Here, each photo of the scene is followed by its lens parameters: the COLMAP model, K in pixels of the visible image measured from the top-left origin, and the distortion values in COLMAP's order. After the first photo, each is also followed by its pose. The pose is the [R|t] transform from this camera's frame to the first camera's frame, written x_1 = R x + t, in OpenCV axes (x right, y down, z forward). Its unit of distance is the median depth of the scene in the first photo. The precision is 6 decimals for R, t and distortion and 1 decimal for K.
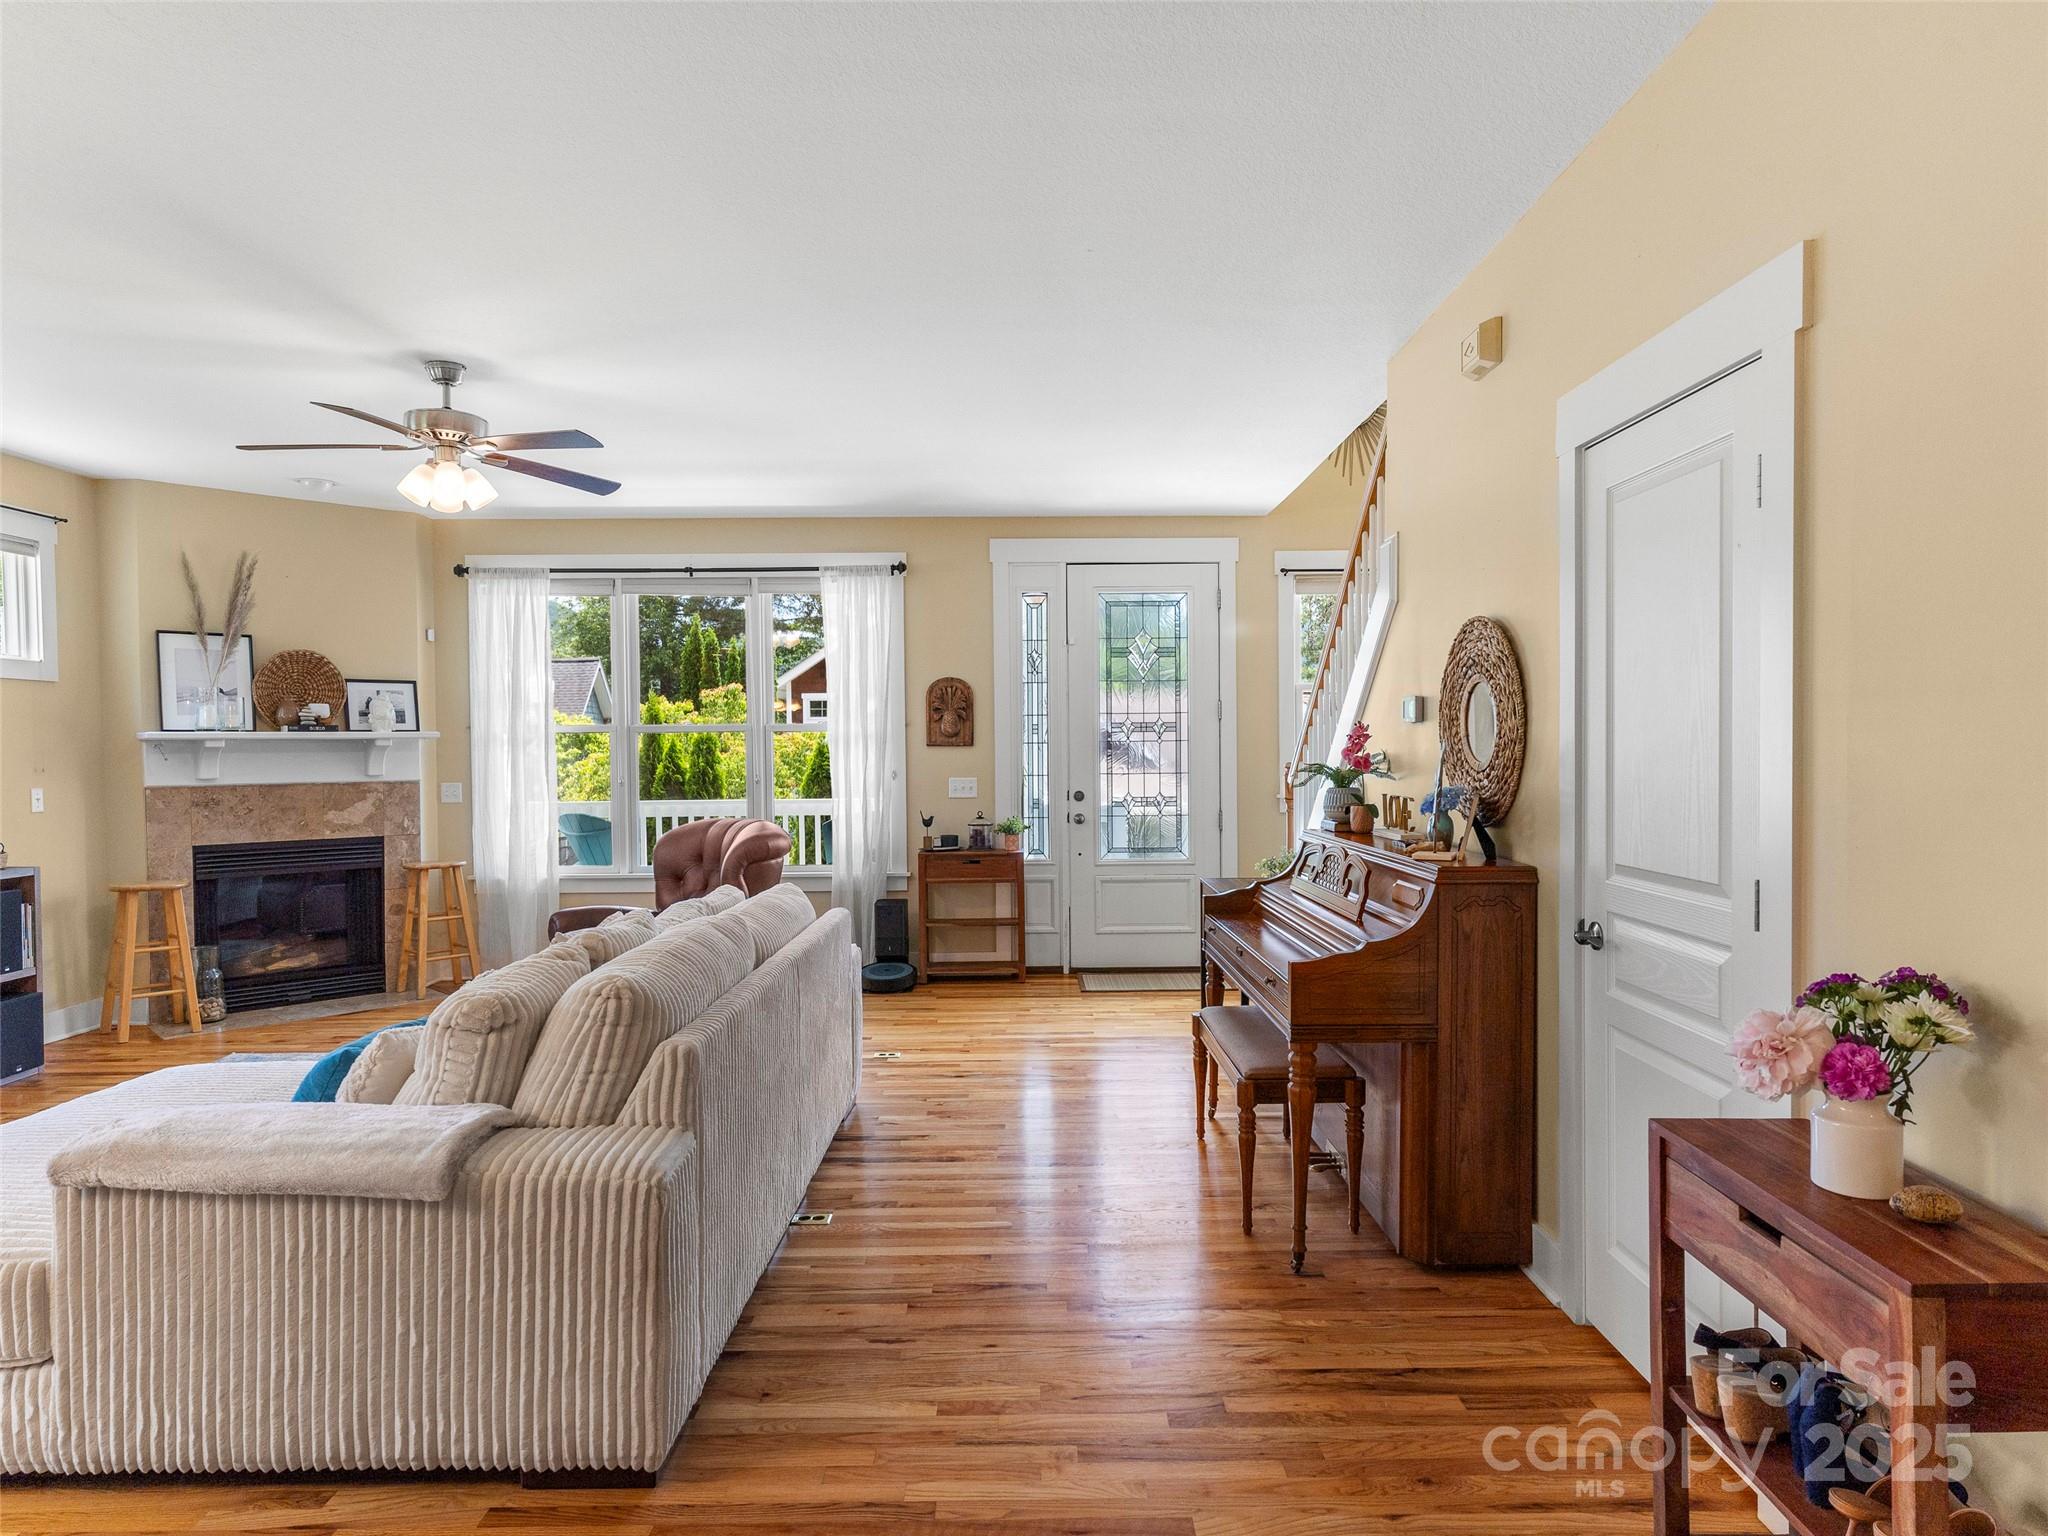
lens RADIAL K [[1212.3, 0, 1031.3], [0, 1212.3, 772.3], [0, 0, 1]] dist [0.005115, -0.002596]
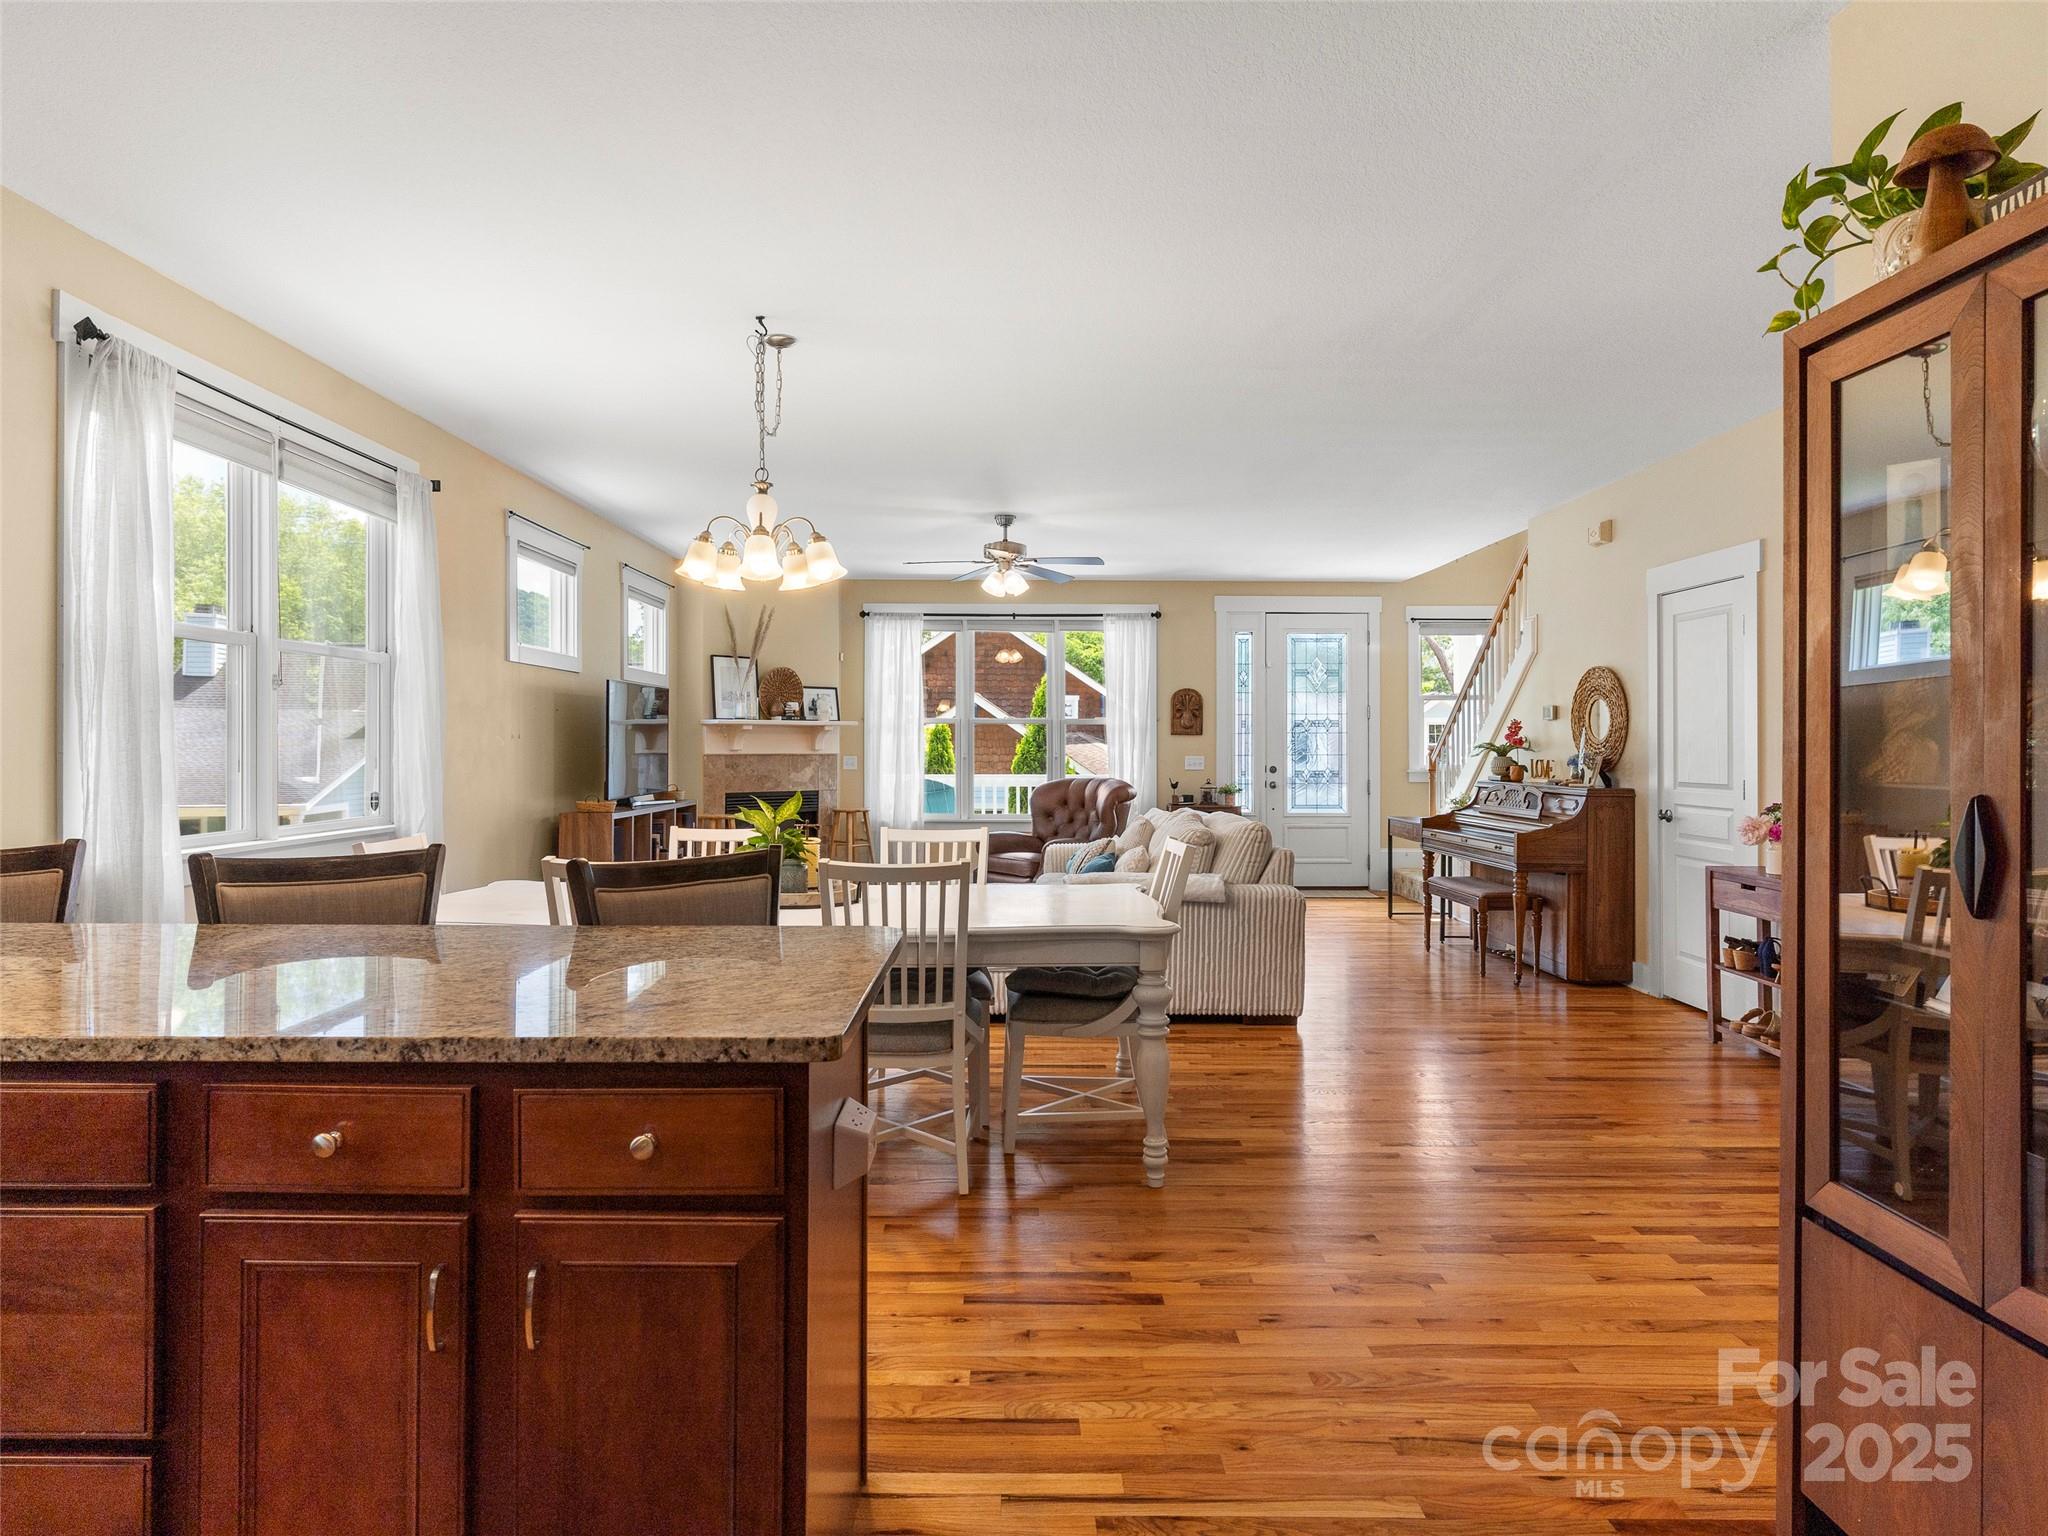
lens RADIAL K [[1212.3, 0, 989.4], [0, 1212.3, 738.1], [0, 0, 1]] dist [0.005115, -0.002596]
pose [[0.999947, 0.010168, -0.001599, -0.353005], [-0.010210, 0.999529, -0.028936, 0.032113], [0.001304, 0.028951, 0.999580, -0.557331]]
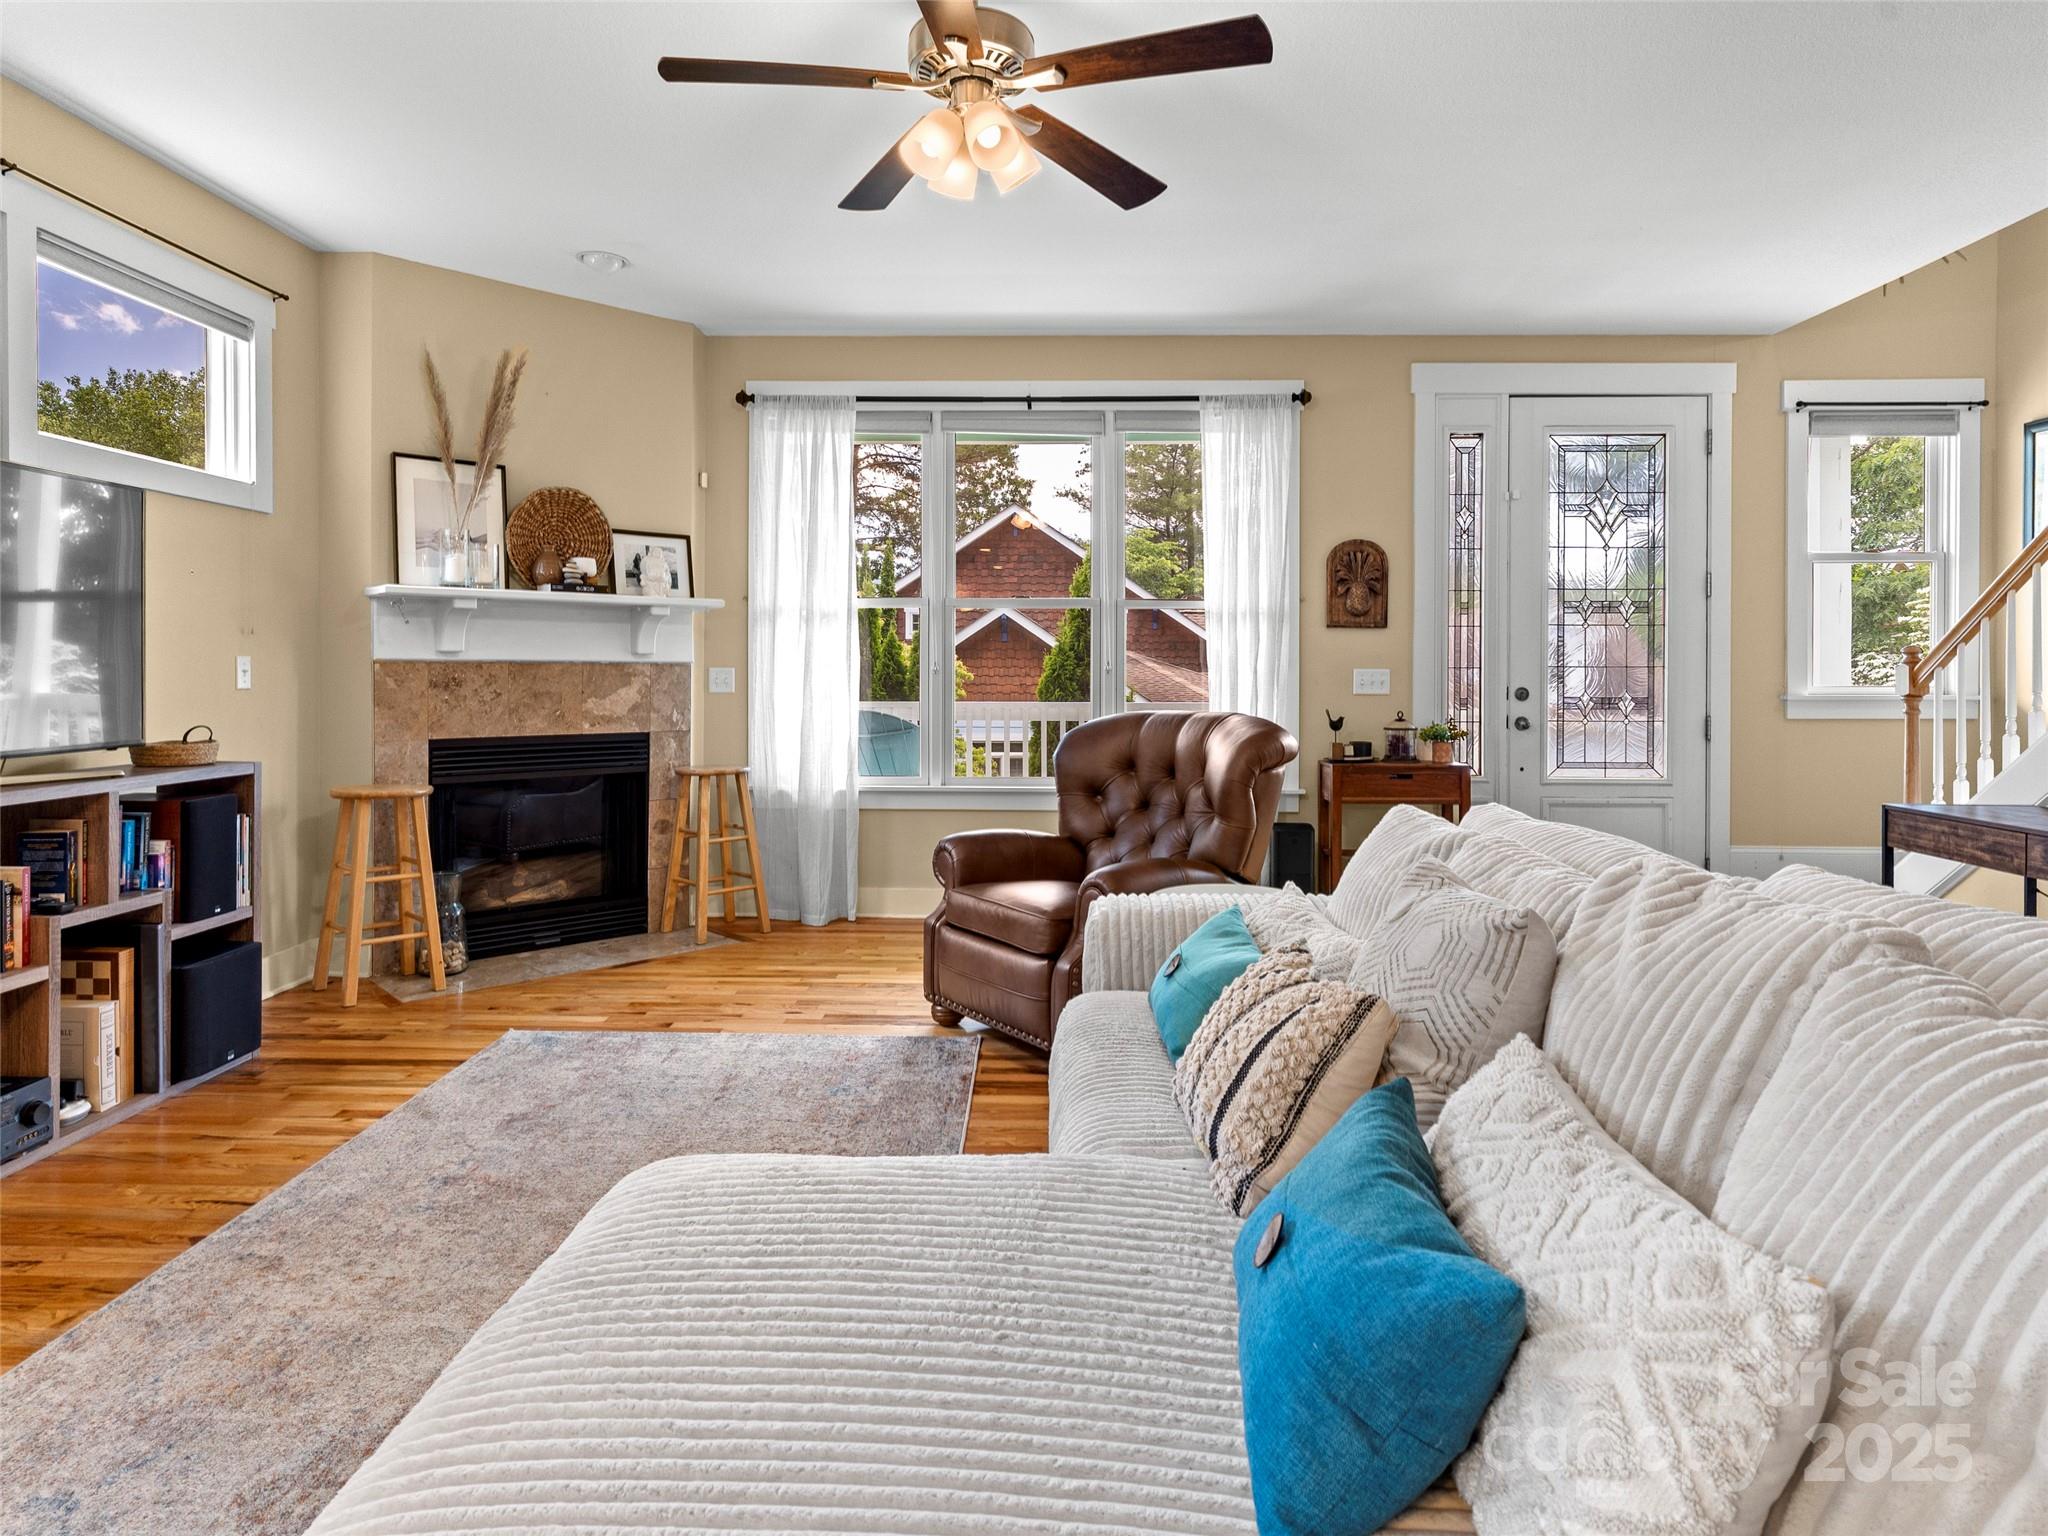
lens RADIAL K [[1136.8, 0, 1004.1], [0, 1136.8, 678.0], [0, 0, 1]] dist [0.000442, -0.000195]
pose [[0.999506, 0.012281, -0.028932, -0.314292], [-0.012779, 0.999772, -0.017092, 0.029949], [0.028716, 0.017454, 0.999435, 0.303092]]
